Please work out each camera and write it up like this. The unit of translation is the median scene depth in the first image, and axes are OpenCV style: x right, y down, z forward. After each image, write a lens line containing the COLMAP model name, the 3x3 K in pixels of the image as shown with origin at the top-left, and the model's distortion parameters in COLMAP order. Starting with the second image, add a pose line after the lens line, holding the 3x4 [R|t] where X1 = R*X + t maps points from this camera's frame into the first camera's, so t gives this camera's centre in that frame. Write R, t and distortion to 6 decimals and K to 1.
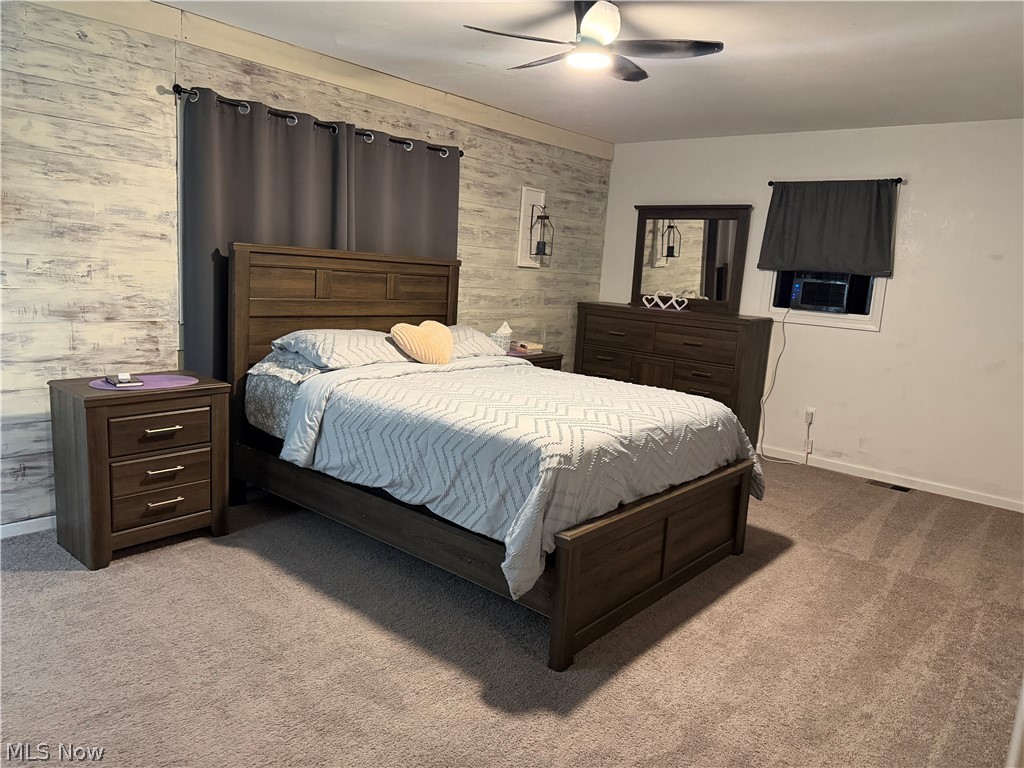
lens RADIAL K [[717.8, 0, 513.8], [0, 717.8, 382.1], [0, 0, 1]] dist [0.022386, -0.026594]
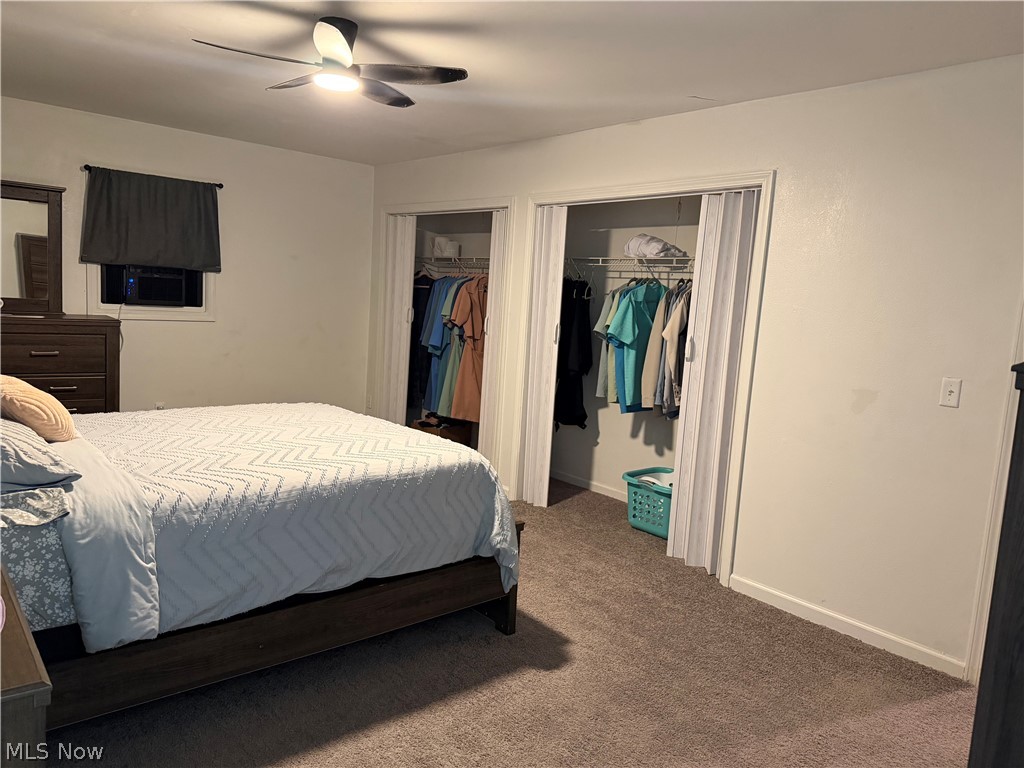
lens RADIAL K [[717.8, 0, 513.1], [0, 717.8, 385.6], [0, 0, 1]] dist [0.022386, -0.026594]
pose [[0.175607, -0.177450, 0.968336, -0.502800], [0.106755, 0.981253, 0.160457, -0.102160], [-0.978655, 0.075197, 0.191258, 0.348973]]
